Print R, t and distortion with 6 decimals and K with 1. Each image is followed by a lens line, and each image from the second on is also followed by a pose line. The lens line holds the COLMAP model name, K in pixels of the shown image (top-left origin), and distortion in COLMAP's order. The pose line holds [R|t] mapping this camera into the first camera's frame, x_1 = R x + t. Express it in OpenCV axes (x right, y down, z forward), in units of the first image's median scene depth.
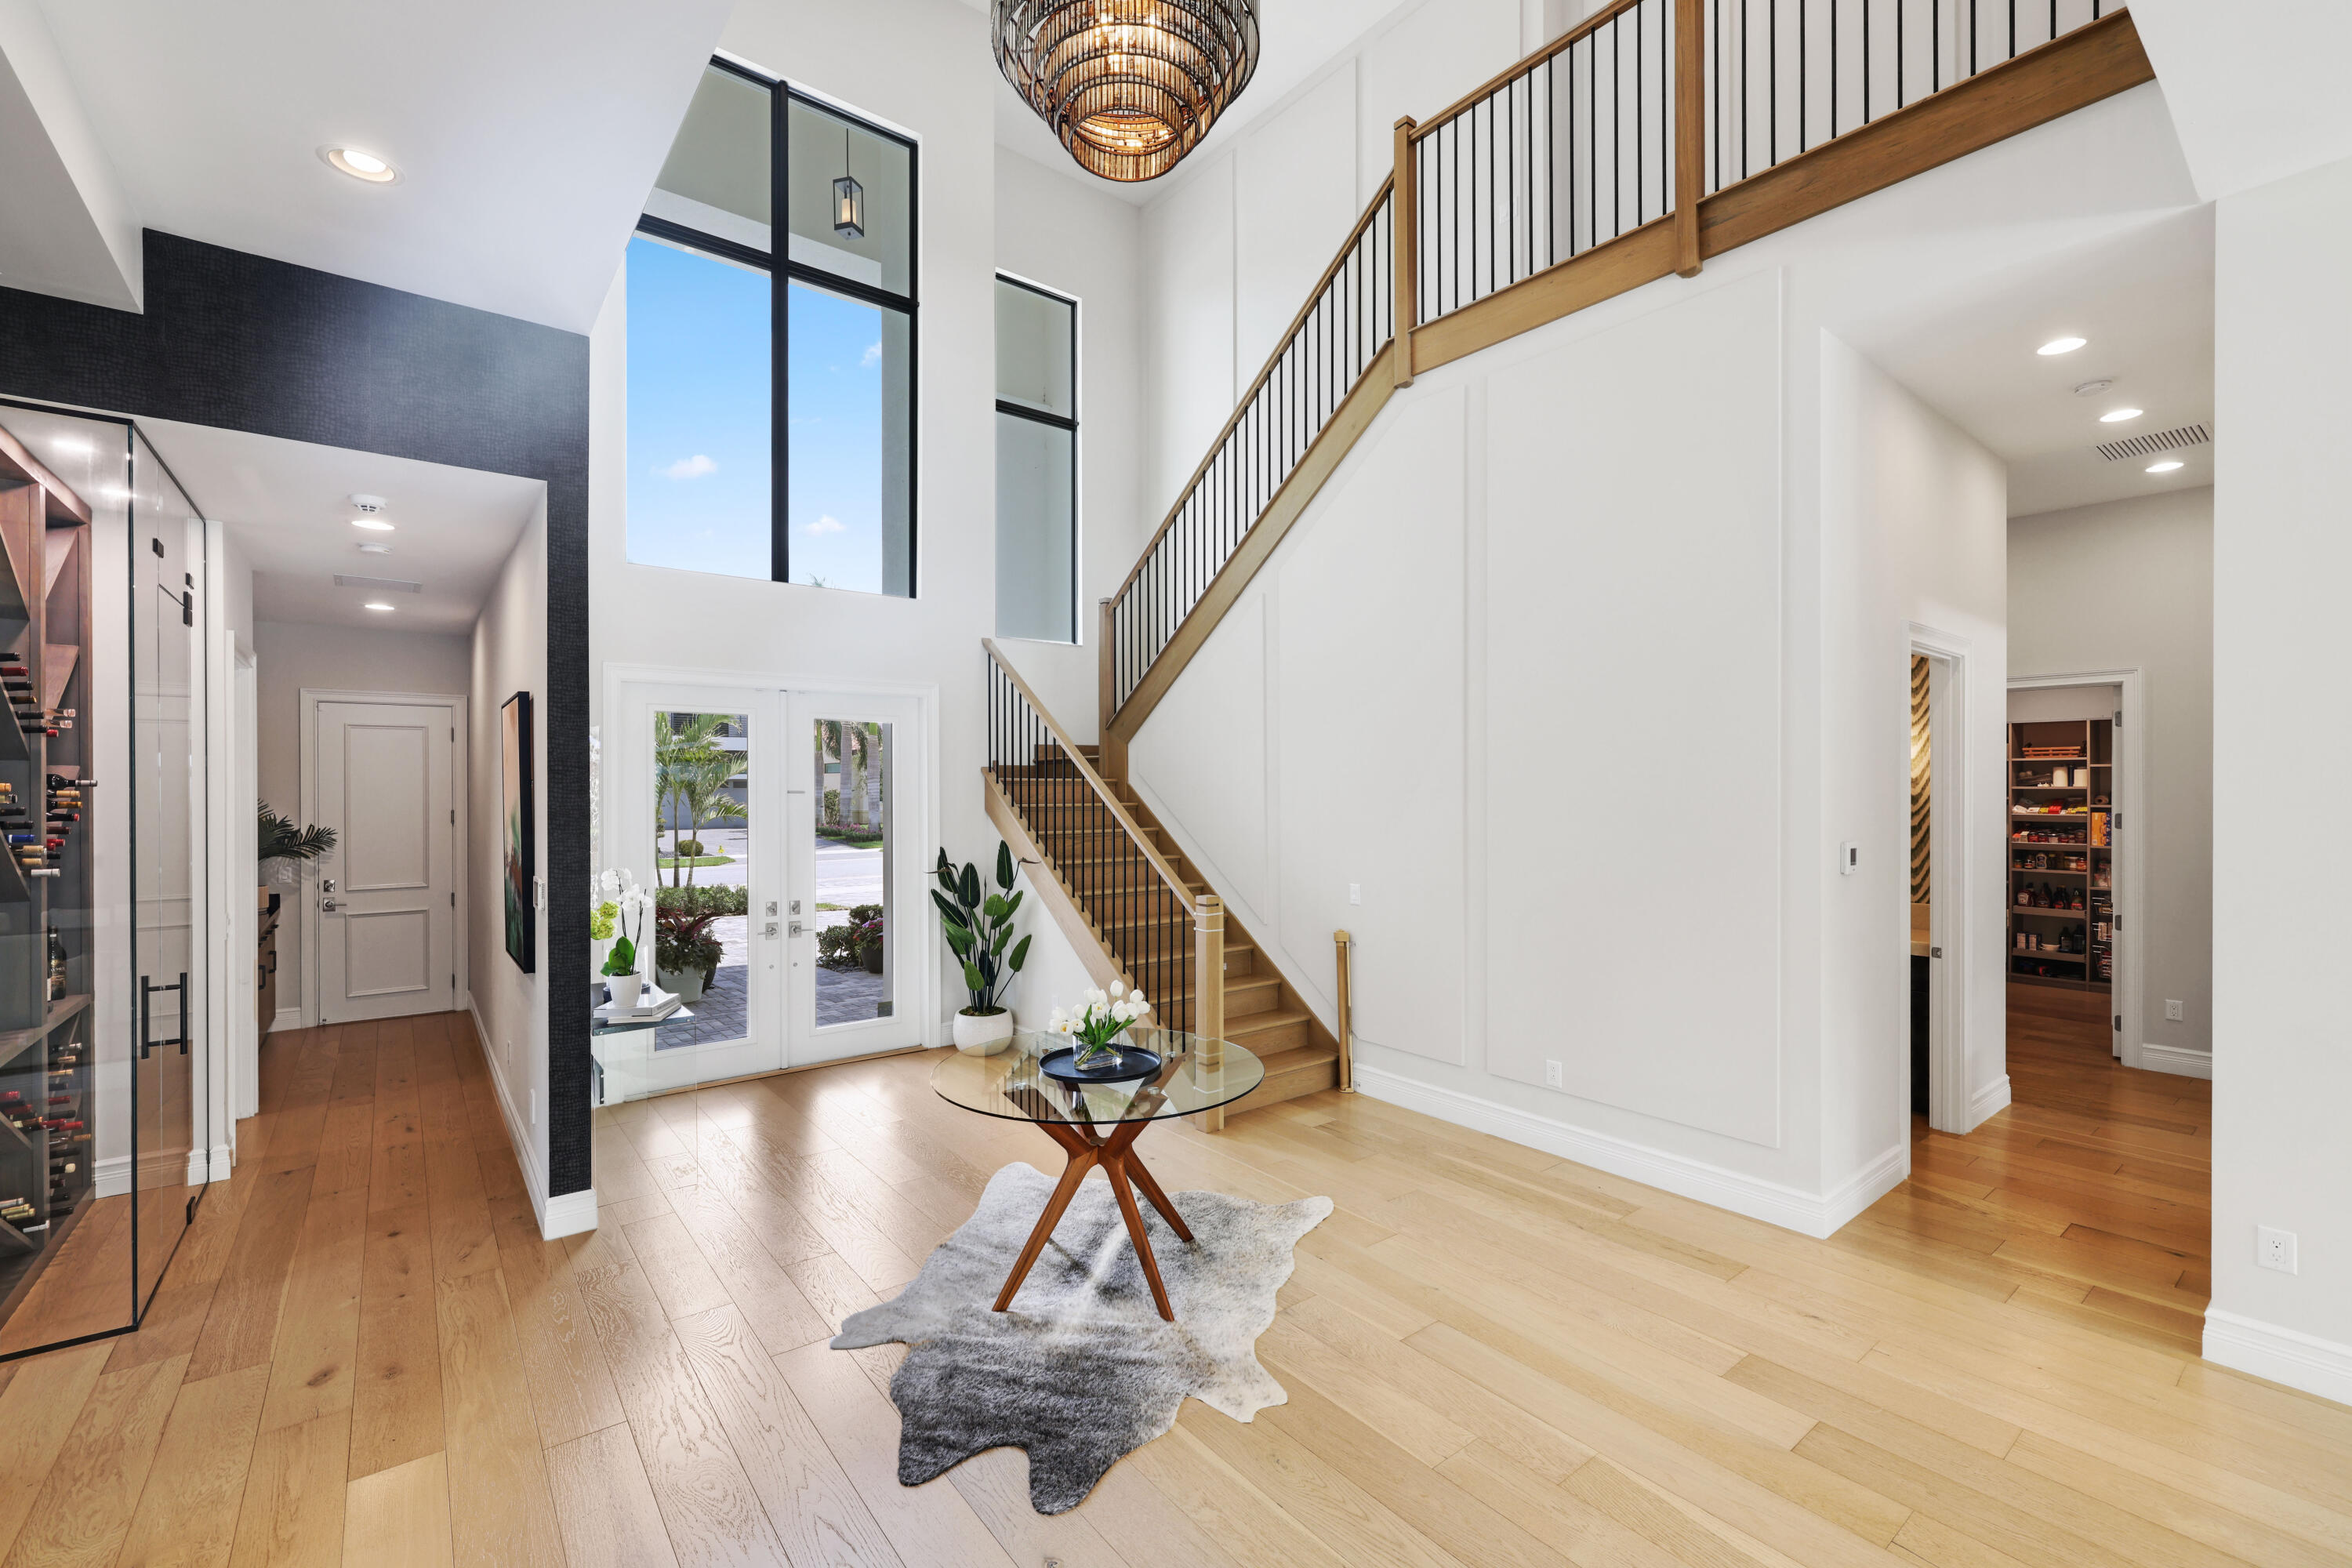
lens RADIAL K [[1009.8, 0, 1238.0], [0, 1009.8, 798.8], [0, 0, 1]] dist [0.000732, 0.004358]
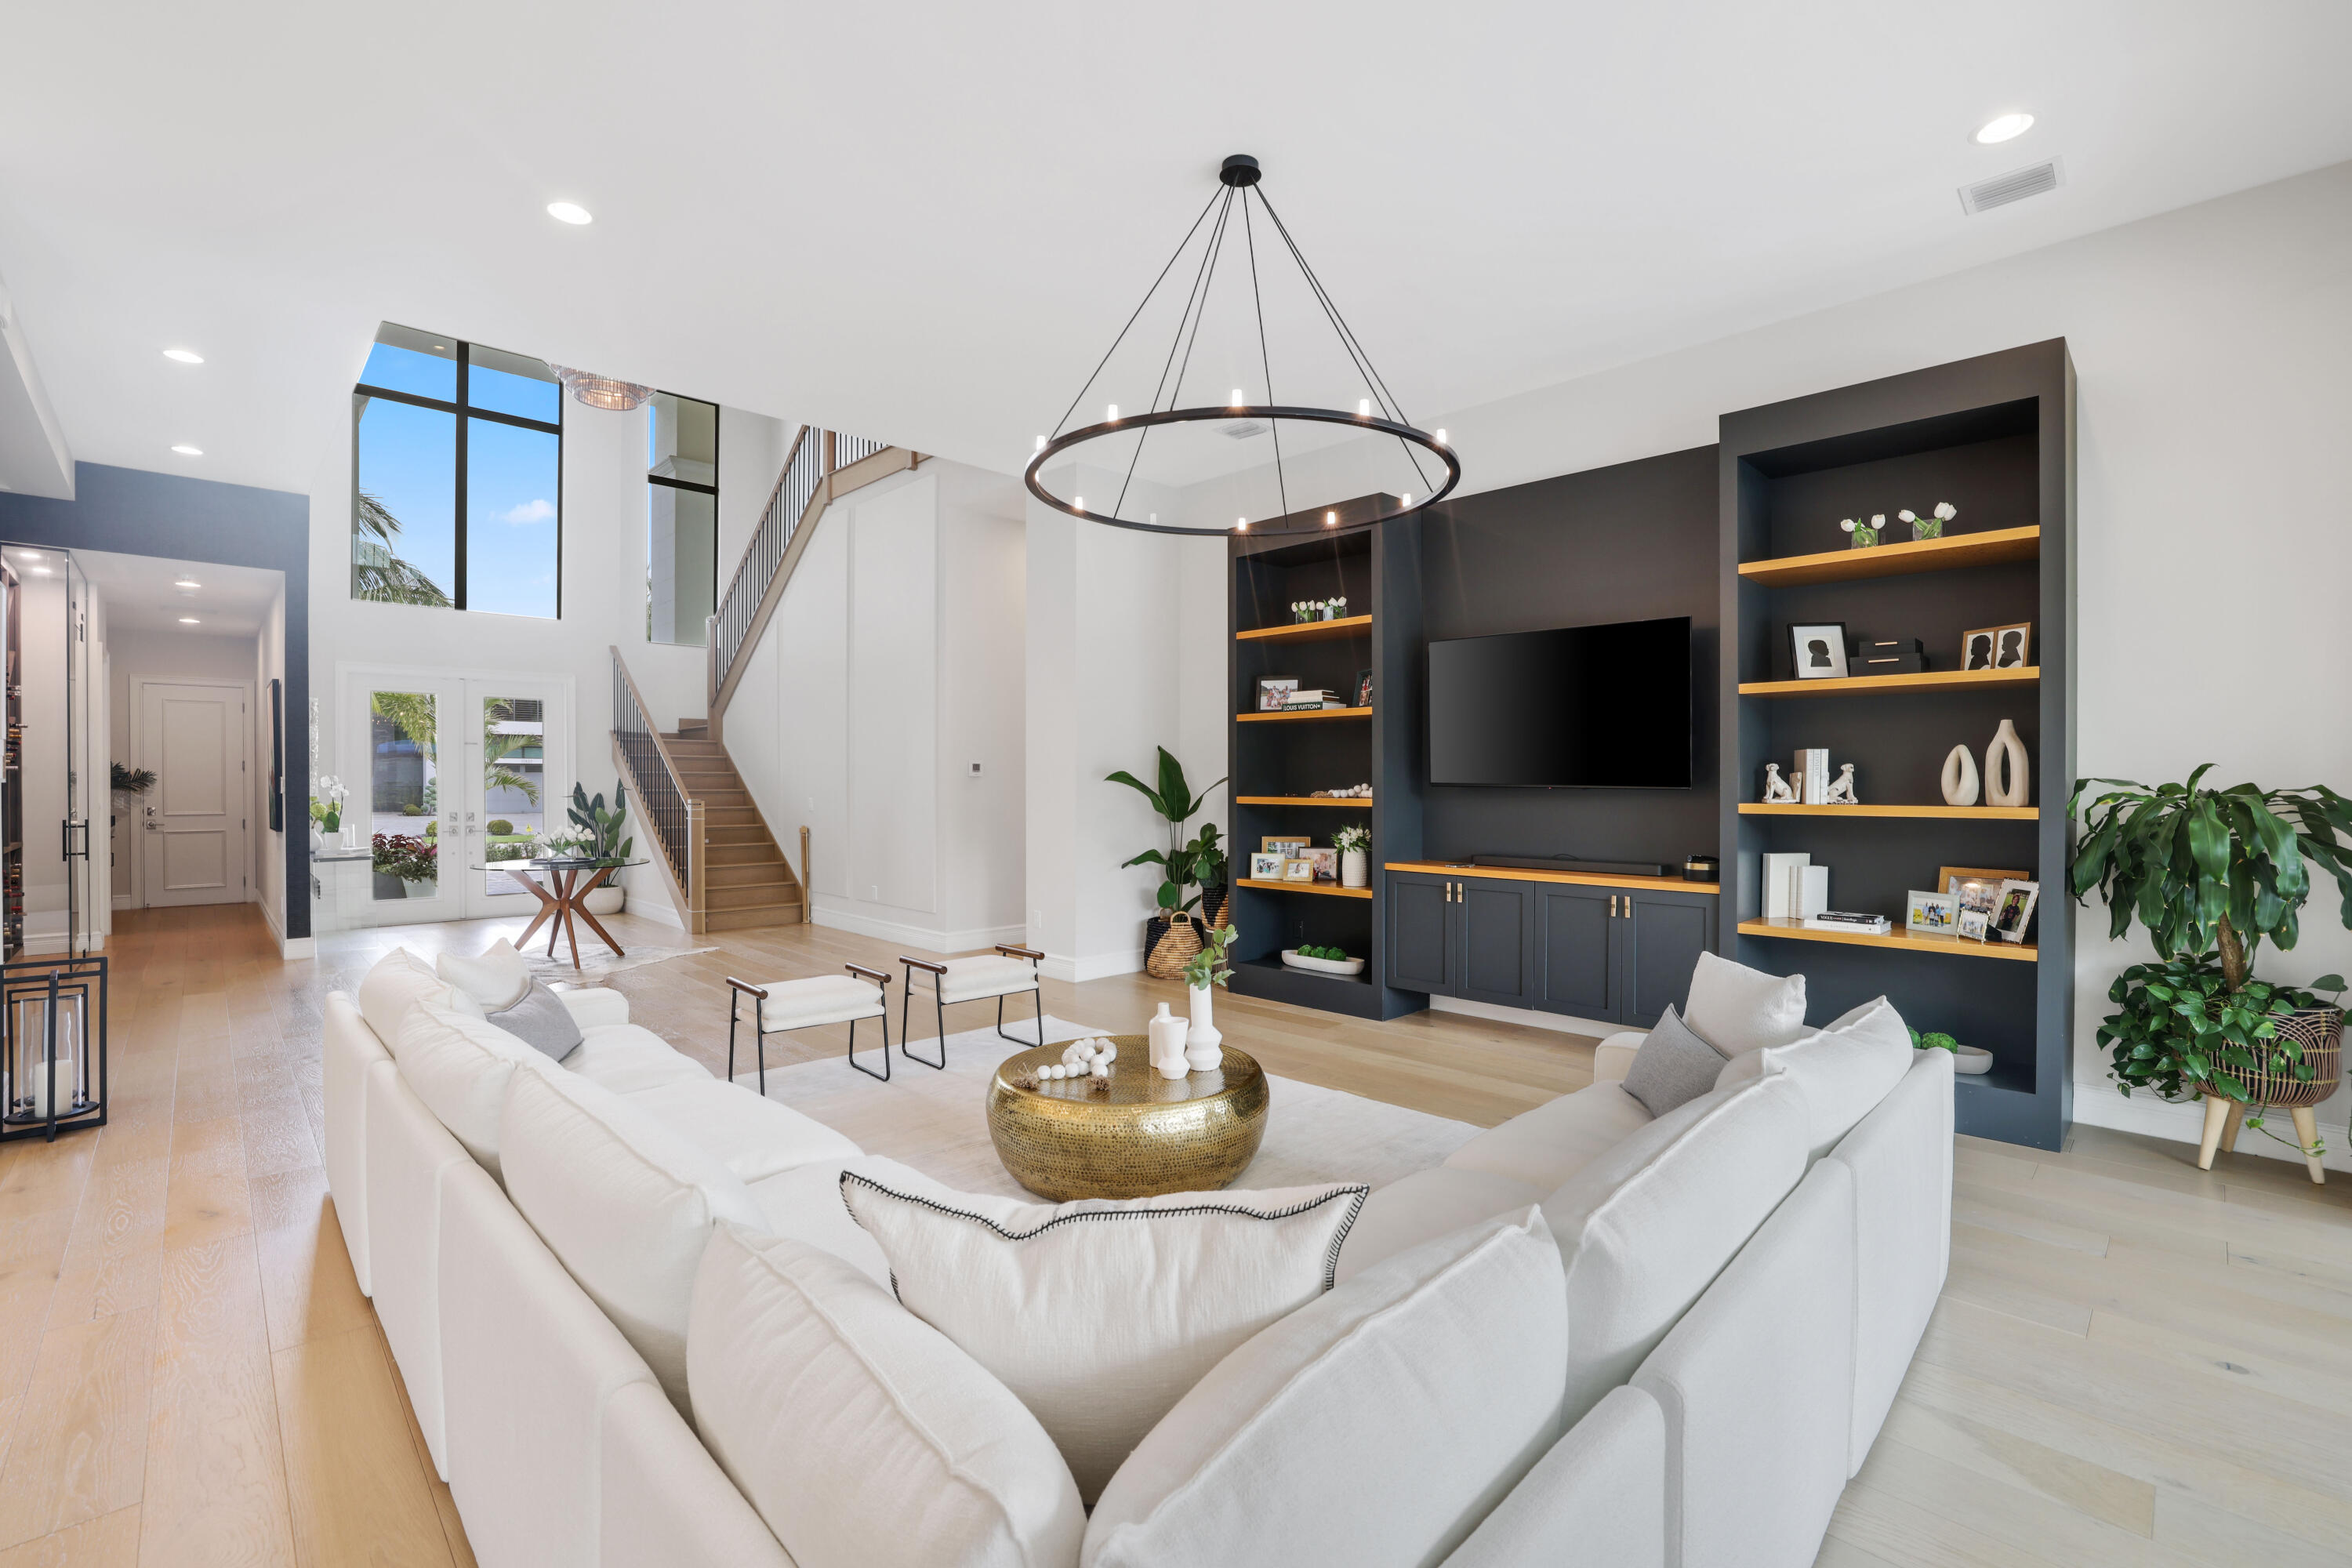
lens RADIAL K [[1009.8, 0, 1164.0], [0, 1009.8, 782.6], [0, 0, 1]] dist [0.000732, 0.004358]
pose [[0.997889, 0.000186, 0.064940, 0.573362], [0.000149, 0.999987, -0.005157, 0.066137], [-0.064940, 0.005156, 0.997876, -0.685713]]
